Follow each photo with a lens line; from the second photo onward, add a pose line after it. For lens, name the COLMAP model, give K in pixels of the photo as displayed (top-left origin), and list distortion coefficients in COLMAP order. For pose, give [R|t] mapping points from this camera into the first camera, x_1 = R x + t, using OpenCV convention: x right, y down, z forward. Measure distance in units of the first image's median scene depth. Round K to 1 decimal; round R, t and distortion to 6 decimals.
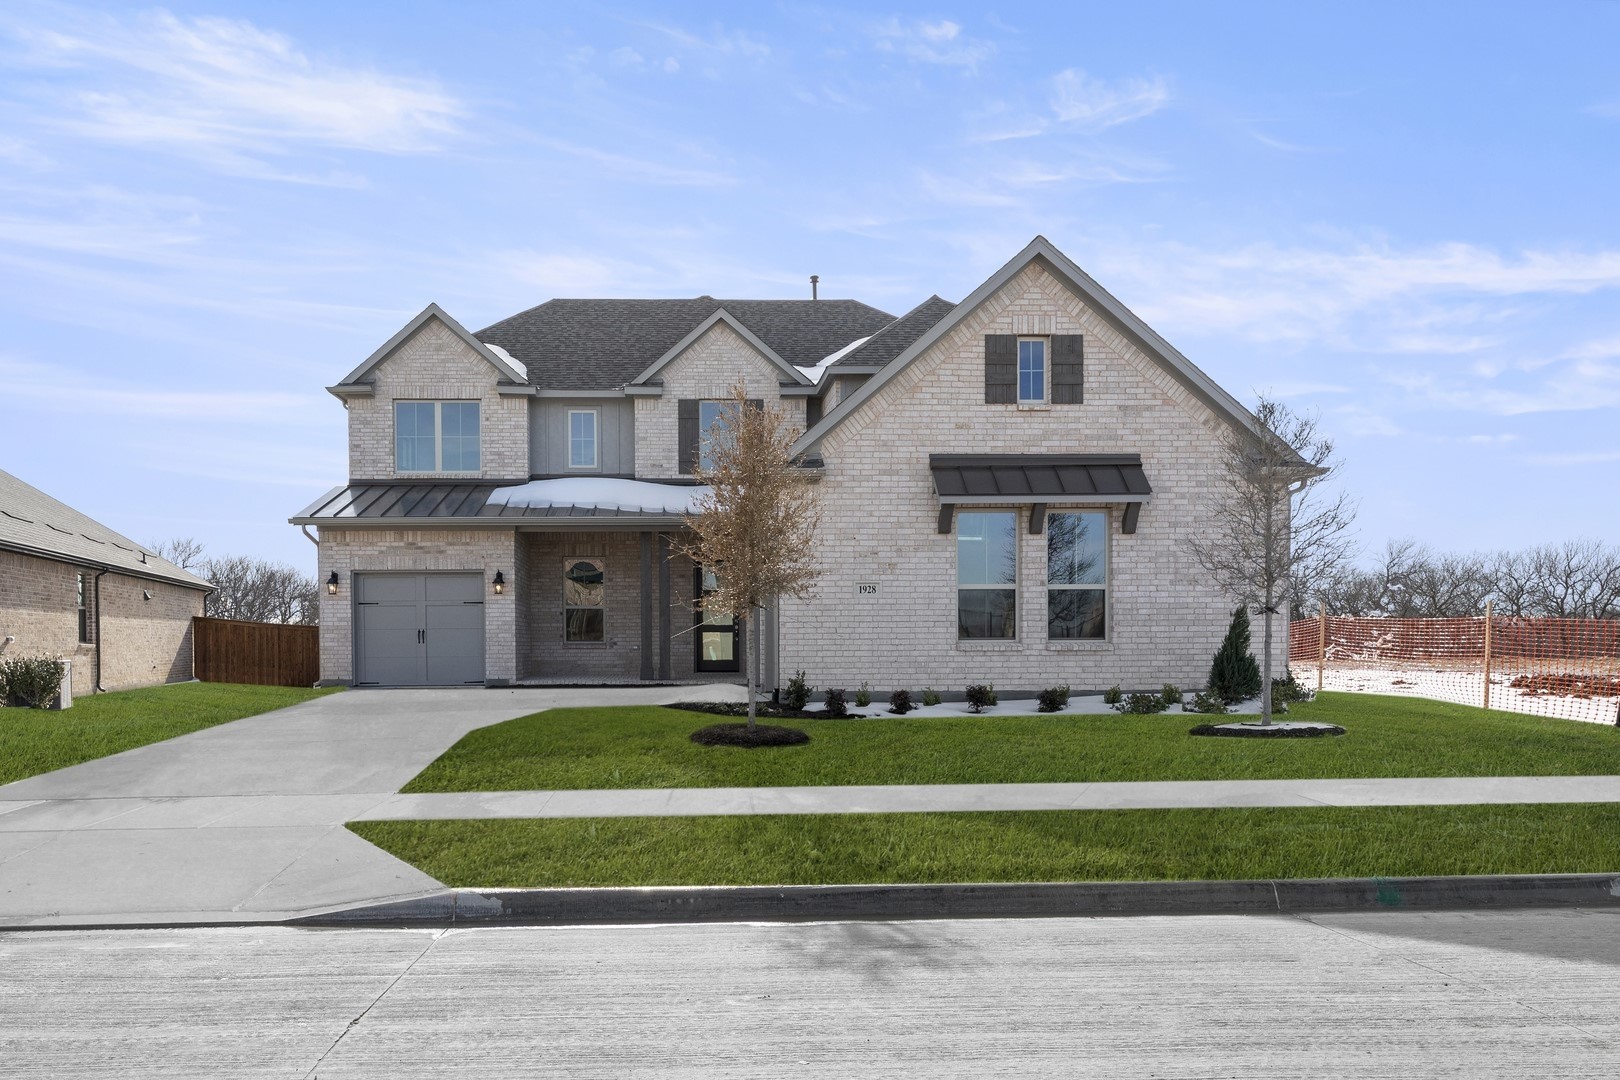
lens RADIAL K [[834.4, 0, 809.6], [0, 834.4, 540.5], [0, 0, 1]] dist [0.000771, -0.000005]
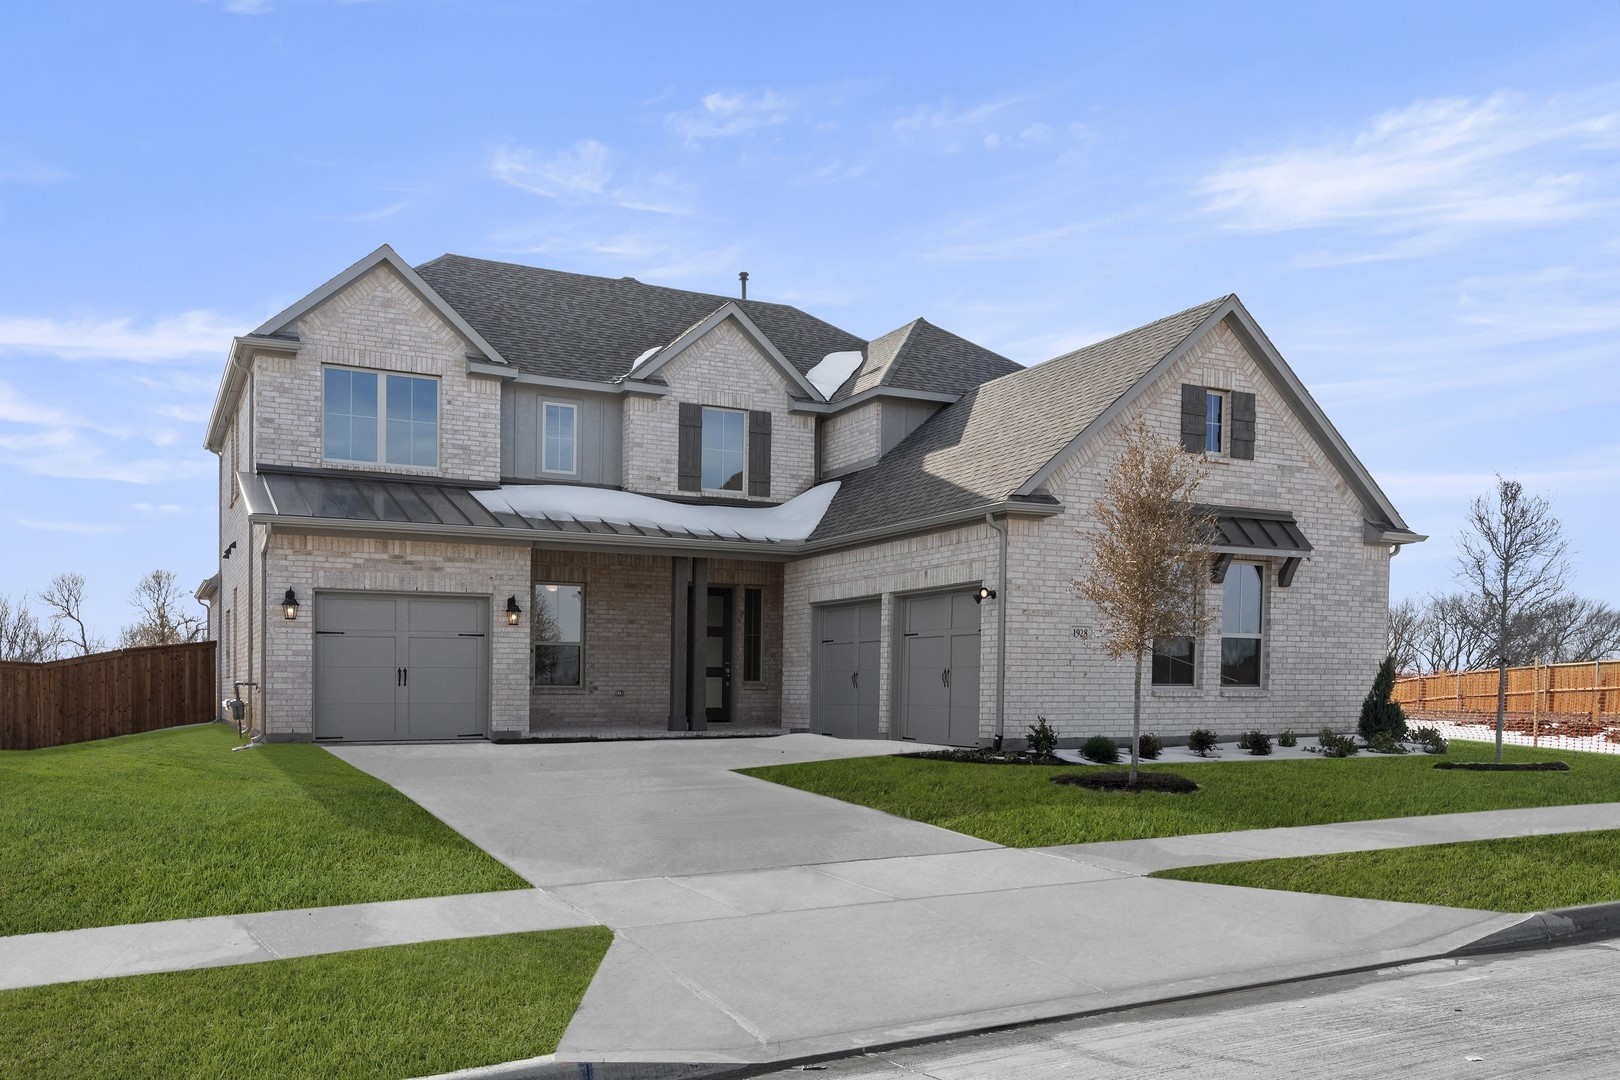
lens RADIAL K [[957.7, 0, 798.2], [0, 957.7, 580.1], [0, 0, 1]] dist [-0.002528, 0.000736]
pose [[0.942129, 0.044583, 0.332273, -0.594091], [-0.046282, 0.998924, -0.002803, 0.015220], [-0.332041, -0.012737, 0.943179, 0.058871]]
